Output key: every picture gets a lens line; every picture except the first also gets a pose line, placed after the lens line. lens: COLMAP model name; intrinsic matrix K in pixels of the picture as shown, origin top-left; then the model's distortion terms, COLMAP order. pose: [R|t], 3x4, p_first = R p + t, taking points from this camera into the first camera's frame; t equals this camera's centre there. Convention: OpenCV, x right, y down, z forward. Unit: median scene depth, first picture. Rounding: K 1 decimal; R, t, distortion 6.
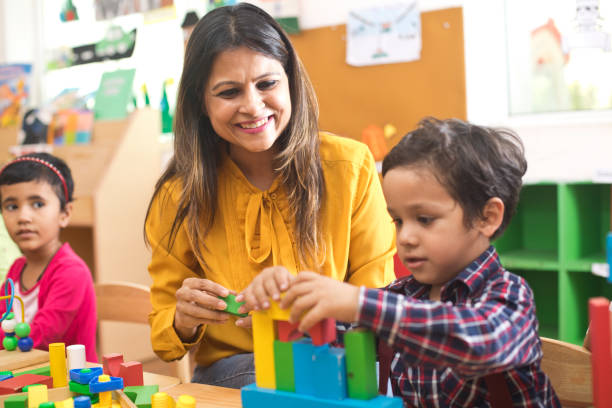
lens RADIAL K [[873.9, 0, 306.0], [0, 873.9, 204.0], [0, 0, 1]] dist [-0.135621, 0.042834]
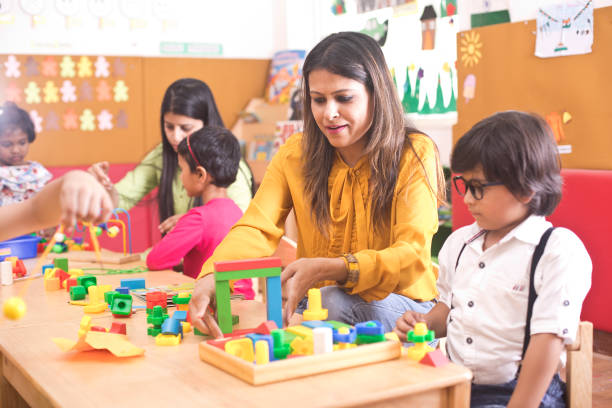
lens RADIAL K [[873.9, 0, 306.0], [0, 873.9, 204.0], [0, 0, 1]] dist [-0.135621, 0.042834]
pose [[0.909235, 0.061691, -0.411686, 0.228531], [-0.046384, 0.997814, 0.047079, -0.010385], [0.413690, -0.023711, 0.910109, -0.116633]]
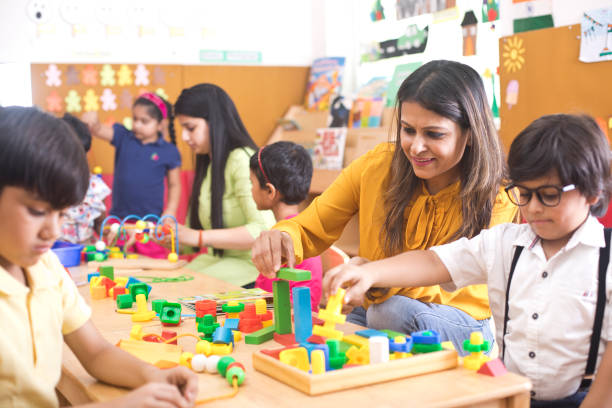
lens RADIAL K [[873.9, 0, 306.0], [0, 873.9, 204.0], [0, 0, 1]] dist [-0.135621, 0.042834]
pose [[0.892667, 0.055363, -0.447304, 0.217278], [-0.041815, 0.998320, 0.040115, -0.009548], [0.448773, -0.017105, 0.893482, -0.115860]]
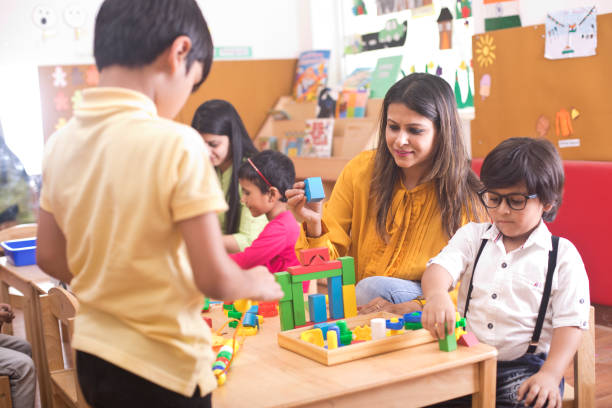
lens RADIAL K [[873.9, 0, 306.0], [0, 873.9, 204.0], [0, 0, 1]] dist [-0.135621, 0.042834]
pose [[0.903202, 0.043784, -0.426977, 0.249827], [-0.013619, 0.997206, 0.073449, -0.038540], [0.429000, -0.060524, 0.901275, -0.221941]]
